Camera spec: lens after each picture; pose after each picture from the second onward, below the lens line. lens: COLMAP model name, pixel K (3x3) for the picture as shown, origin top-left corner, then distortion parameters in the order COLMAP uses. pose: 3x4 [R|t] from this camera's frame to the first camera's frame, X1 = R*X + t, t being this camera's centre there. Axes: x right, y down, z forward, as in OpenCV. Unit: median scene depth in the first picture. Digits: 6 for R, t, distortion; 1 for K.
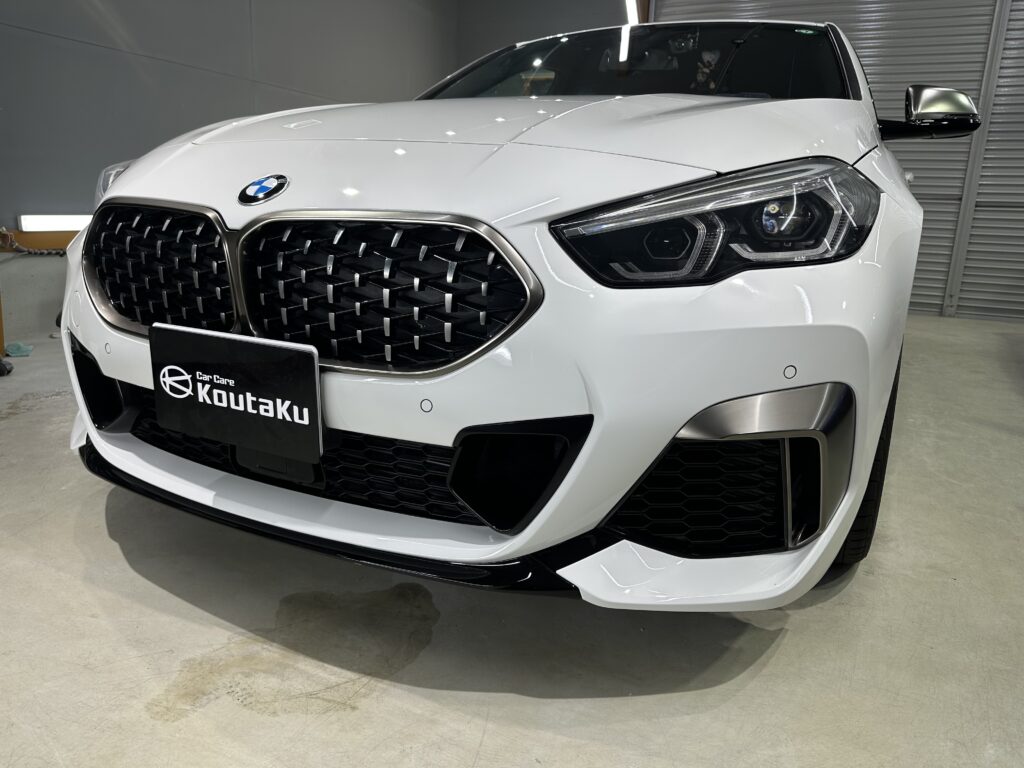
lens RADIAL K [[717.9, 0, 508.0], [0, 717.9, 384.8], [0, 0, 1]] dist [-0.004471, -0.003332]
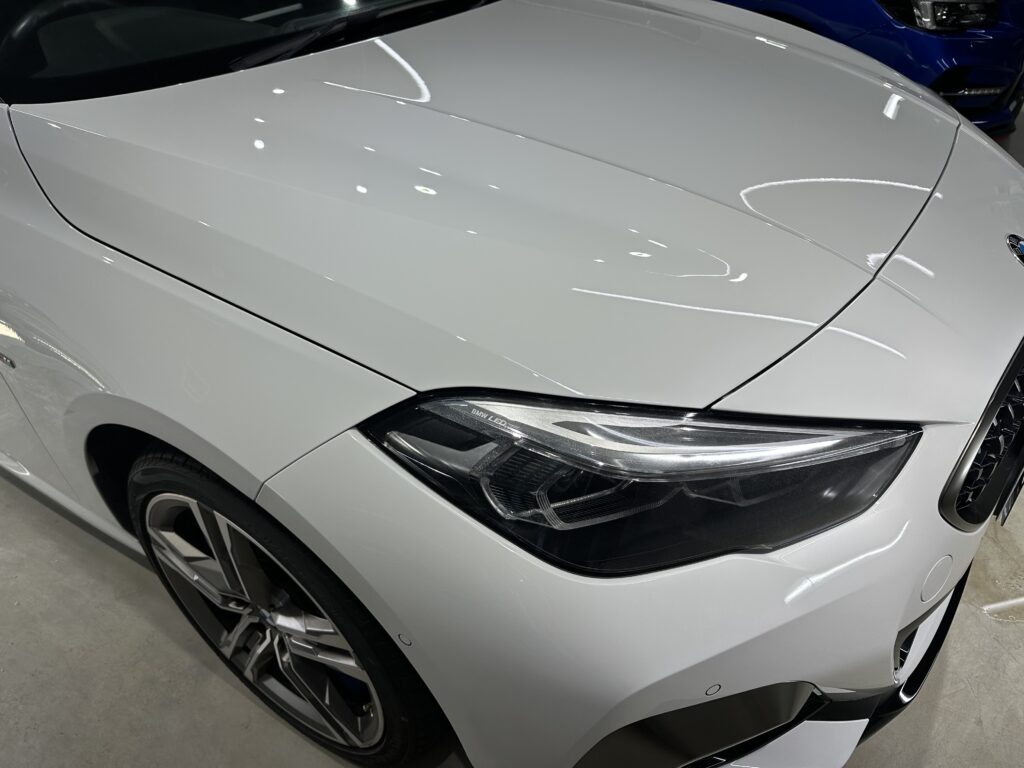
lens RADIAL K [[730.7, 0, 509.6], [0, 730.7, 379.4], [0, 0, 1]] dist [-0.003420, -0.008669]
pose [[0.127084, -0.614247, 0.778813, -1.304127], [0.299922, 0.772221, 0.560108, -0.908358], [-0.945461, 0.162402, 0.282363, 1.417269]]
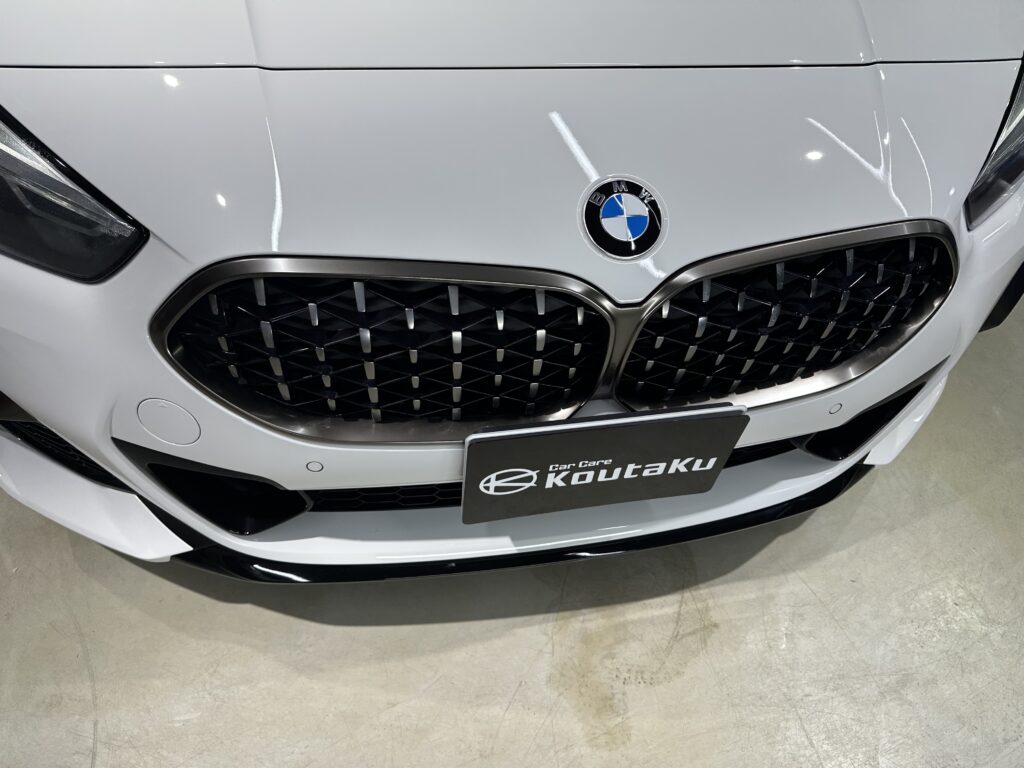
lens RADIAL K [[730.7, 0, 509.6], [0, 730.7, 379.4], [0, 0, 1]] dist [-0.003420, -0.008669]
pose [[0.784187, -0.433365, 0.444124, -0.778779], [0.096586, 0.792245, 0.602511, -0.564836], [-0.612962, -0.429585, 0.663125, 0.566532]]
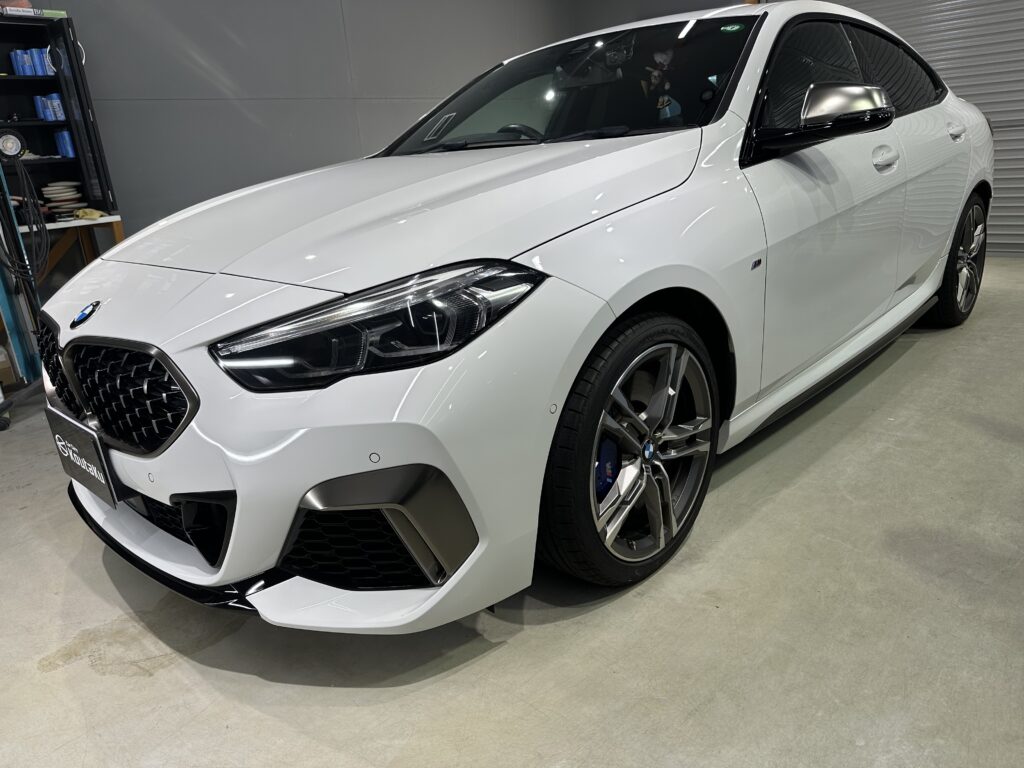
lens RADIAL K [[706.9, 0, 508.9], [0, 706.9, 394.4], [0, 0, 1]] dist [0.043914, -0.059560]
pose [[0.953072, -0.013879, -0.302425, 0.879393], [0.040889, 0.995697, 0.083162, -0.198483], [0.299969, -0.091626, 0.949538, -0.101333]]
